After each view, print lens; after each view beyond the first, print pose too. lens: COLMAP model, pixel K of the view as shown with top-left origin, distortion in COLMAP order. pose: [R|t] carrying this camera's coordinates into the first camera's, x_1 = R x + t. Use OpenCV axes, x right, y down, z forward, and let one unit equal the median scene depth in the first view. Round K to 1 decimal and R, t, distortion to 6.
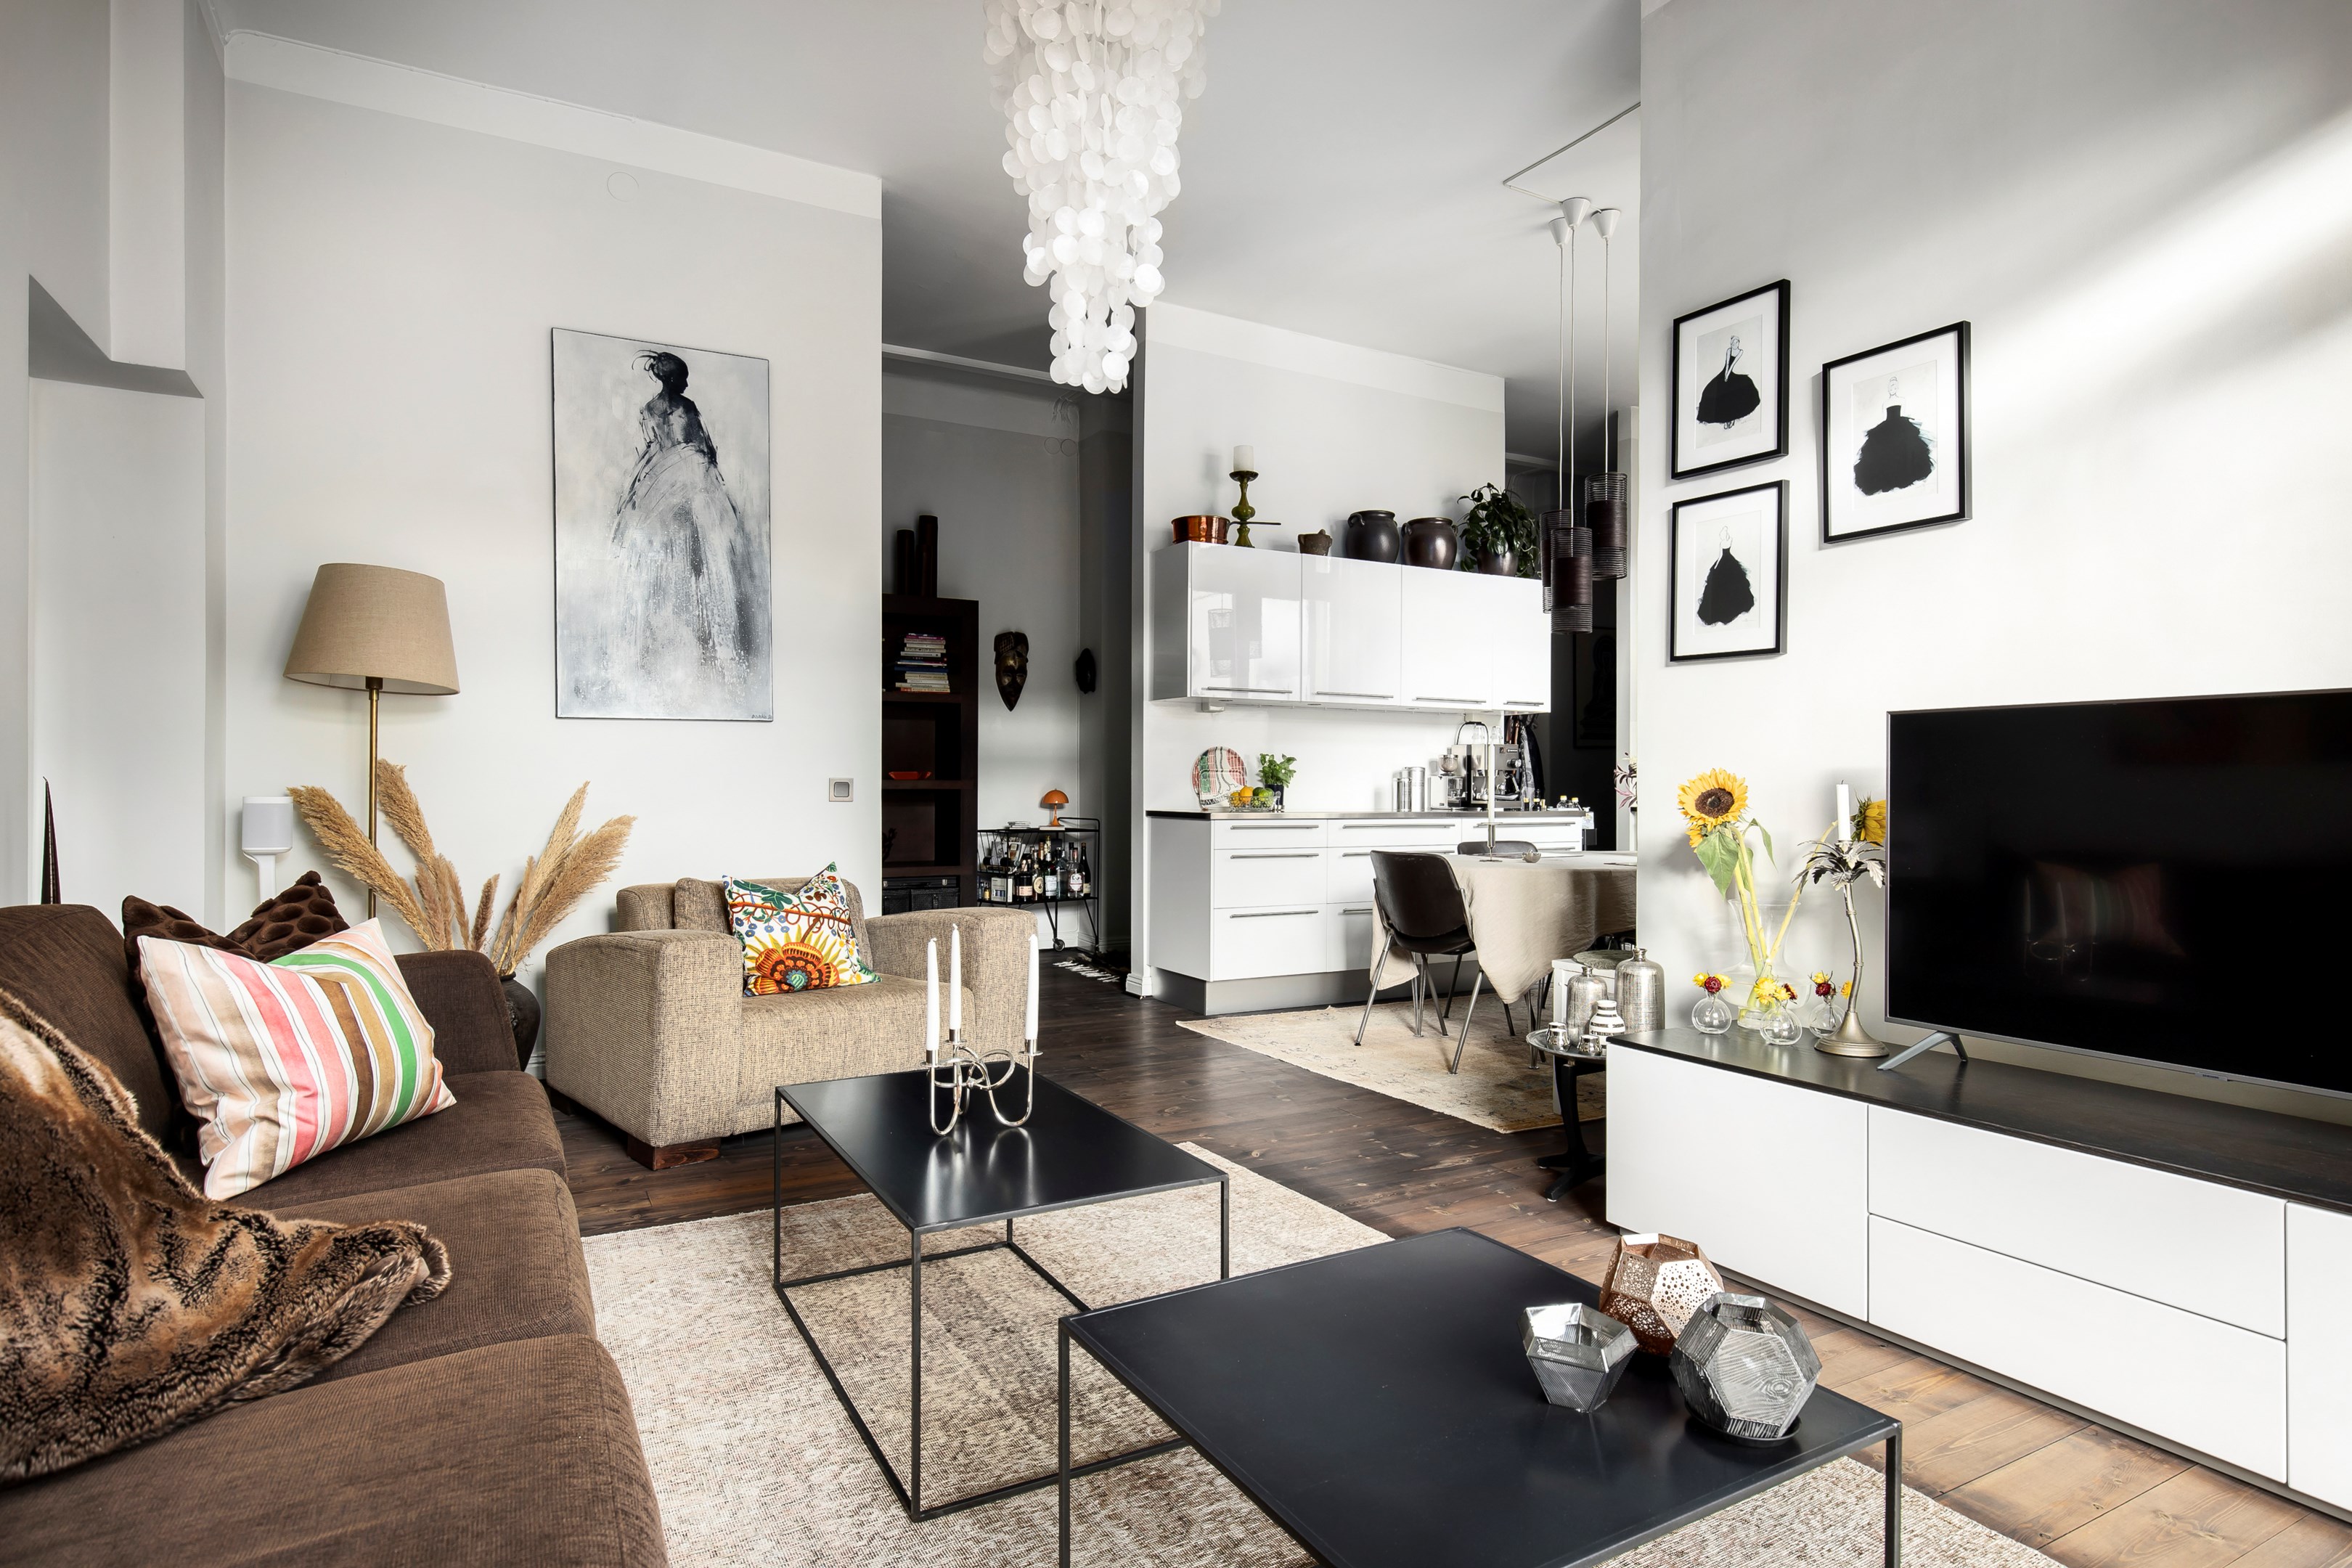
lens RADIAL K [[1252.0, 0, 1176.0], [0, 1252.0, 784.0], [0, 0, 1]] dist [0.006203, -0.000039]
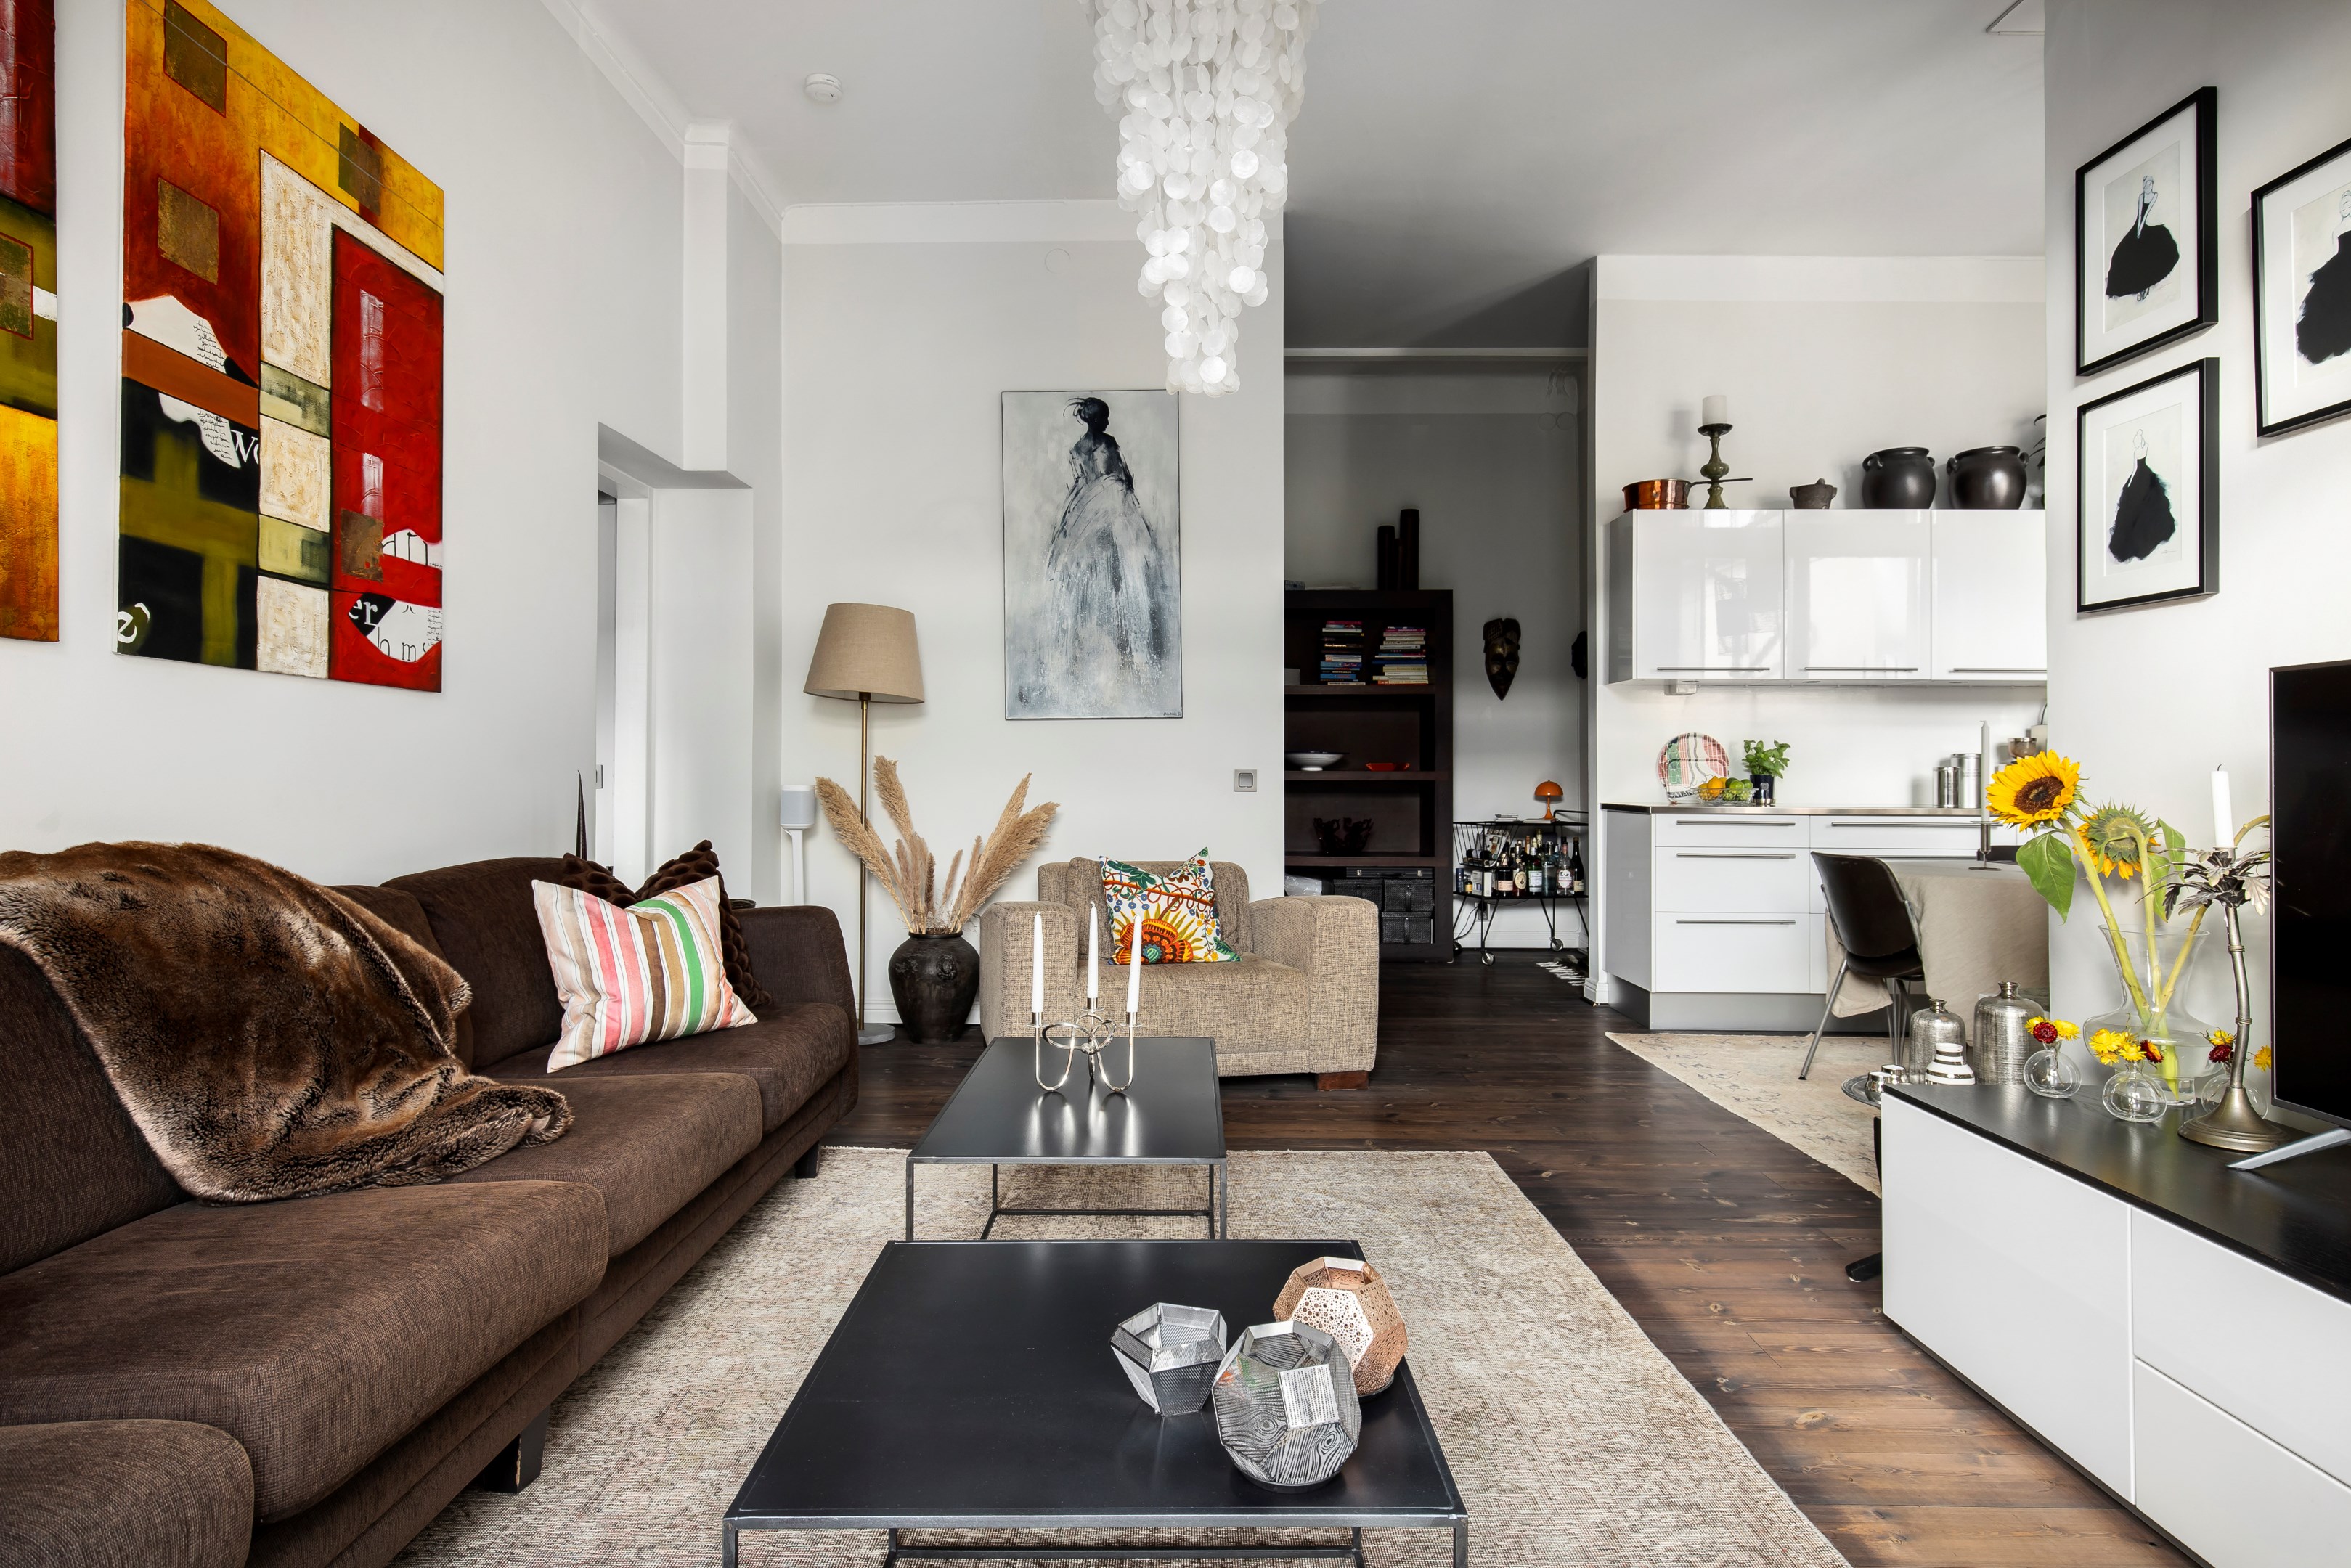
lens RADIAL K [[1261.5, 0, 1176.9], [0, 1261.5, 758.8], [0, 0, 1]] dist [0.008162, -0.000495]
pose [[0.871462, -0.008308, -0.490392, 0.223764], [0.001391, 0.999894, -0.014467, 0.001846], [0.490461, 0.011926, 0.871382, 0.039894]]
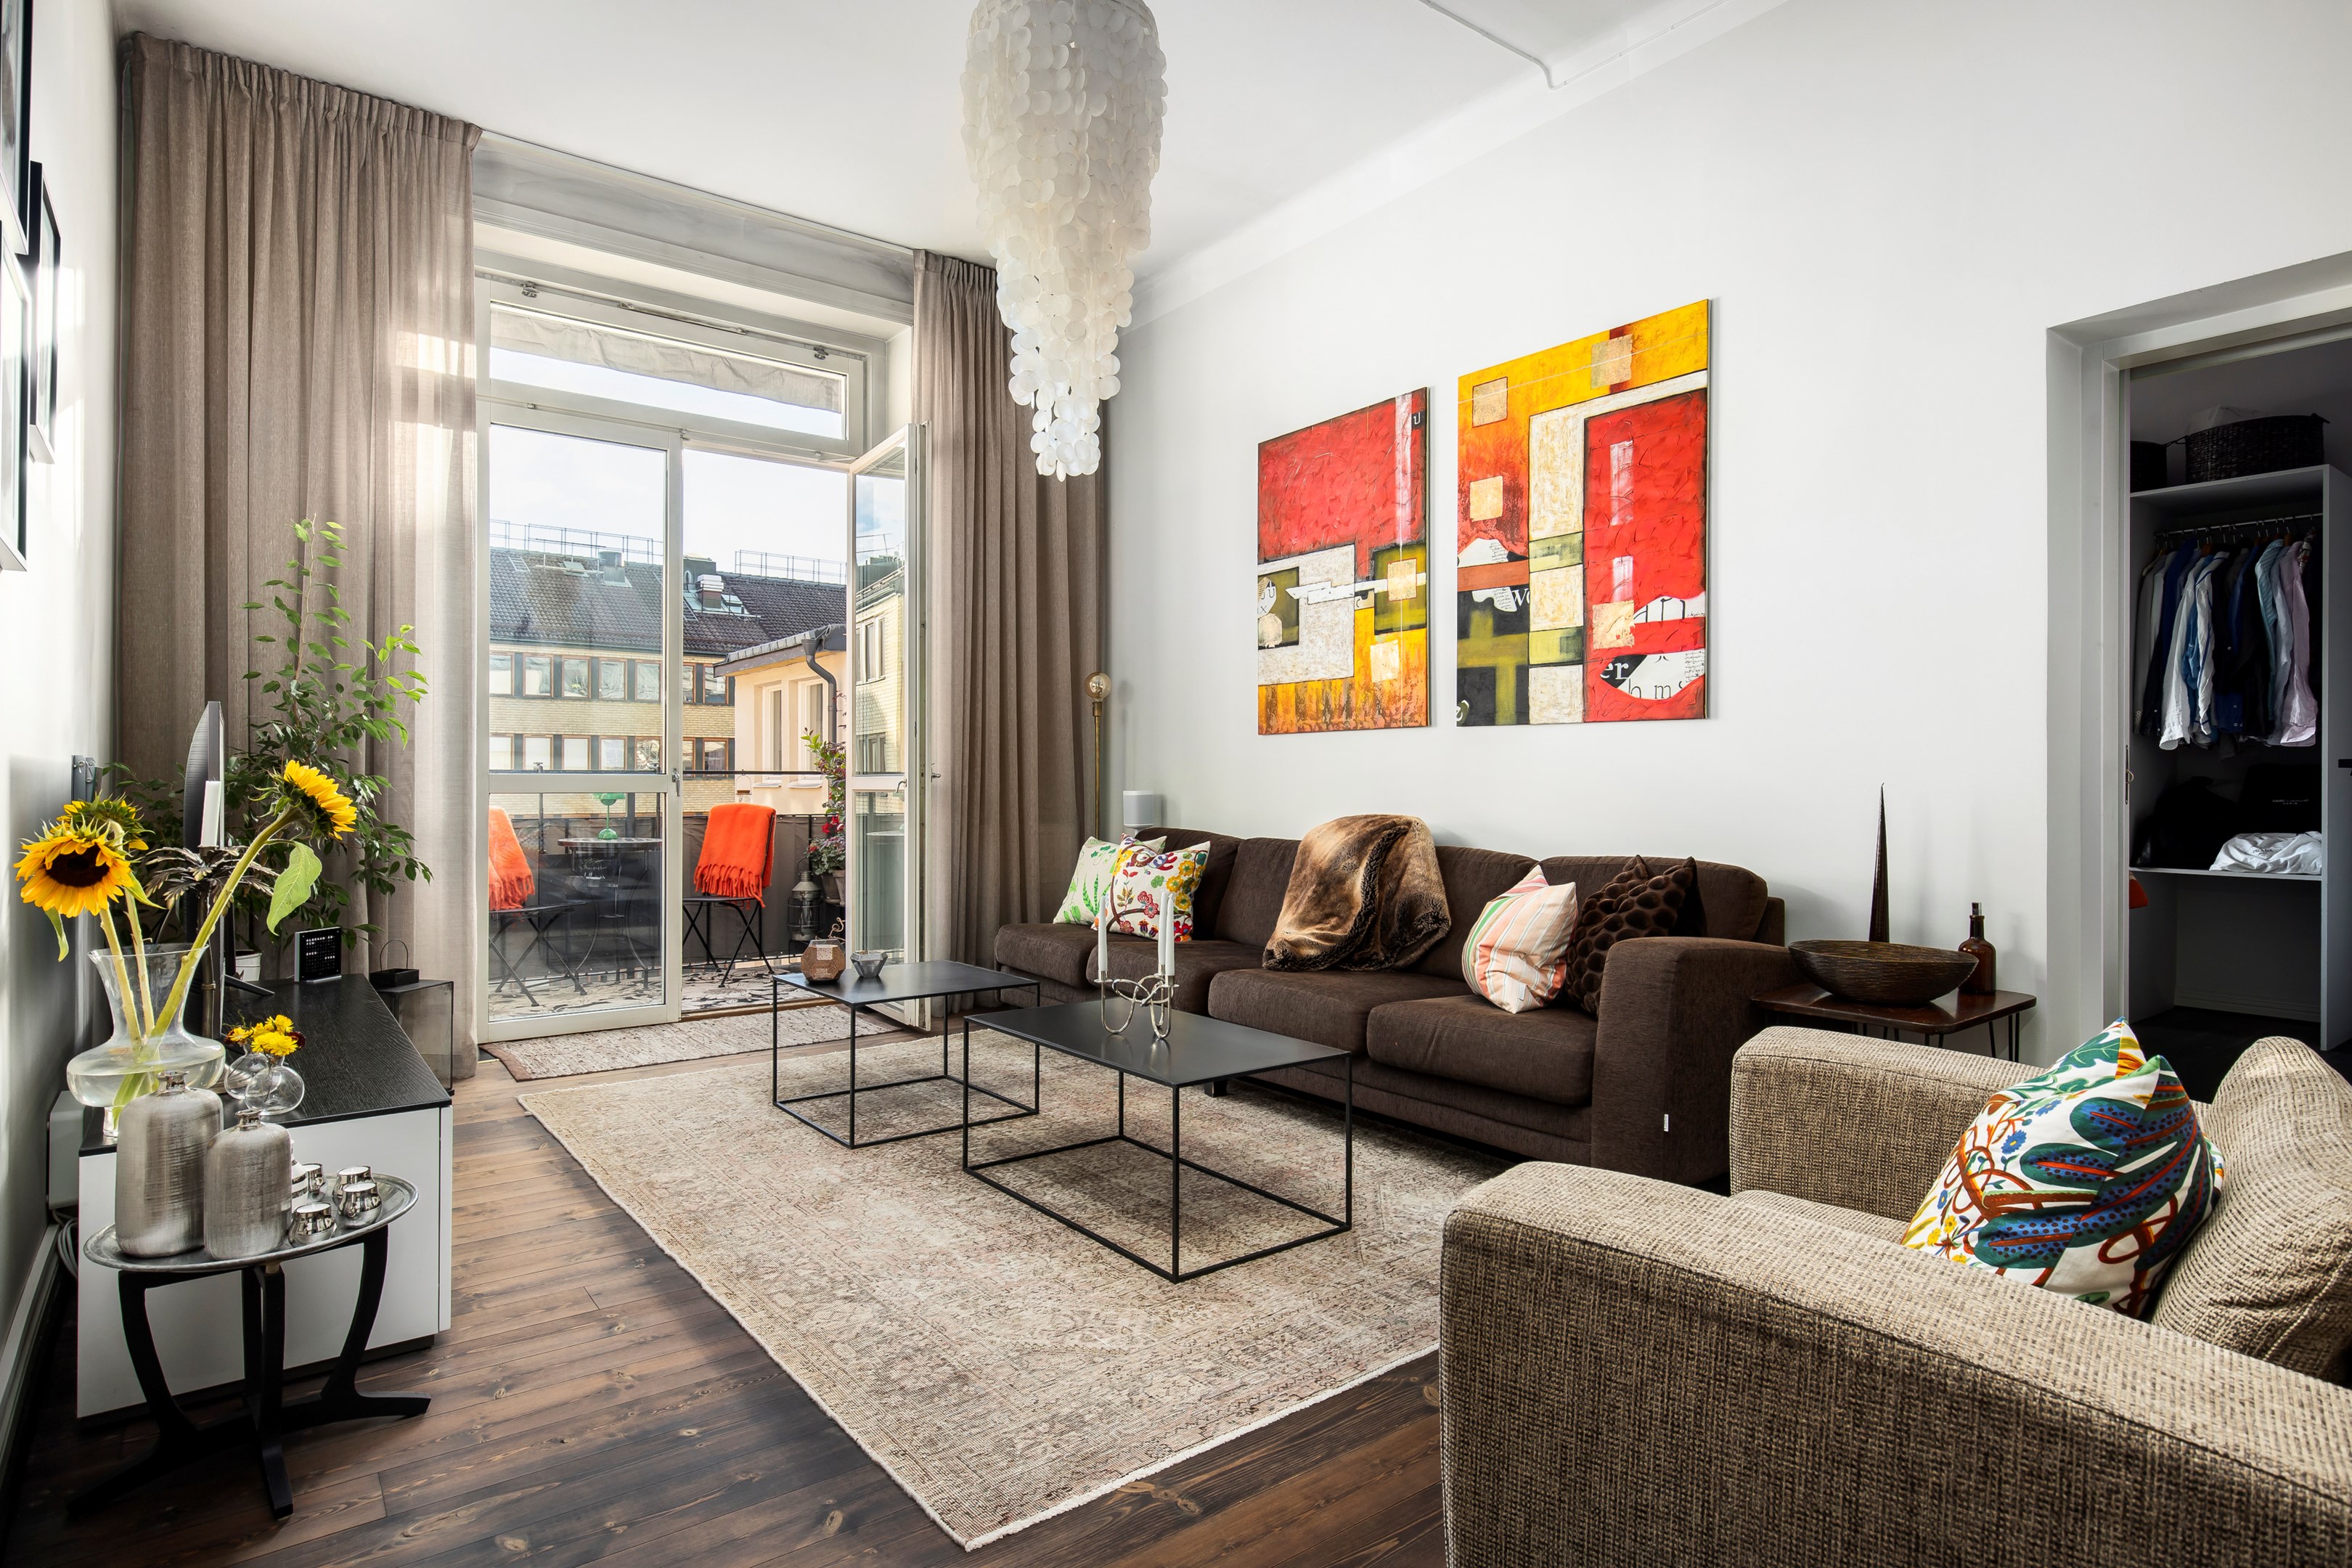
lens RADIAL K [[1269.1, 0, 1176.0], [0, 1269.1, 784.0], [0, 0, 1]] dist [-0.002859, -0.001982]
pose [[-0.989919, -0.005858, -0.141511, 0.000957], [-0.006347, 0.999975, 0.002999, -0.002192], [0.141490, 0.003866, -0.989932, 1.193493]]
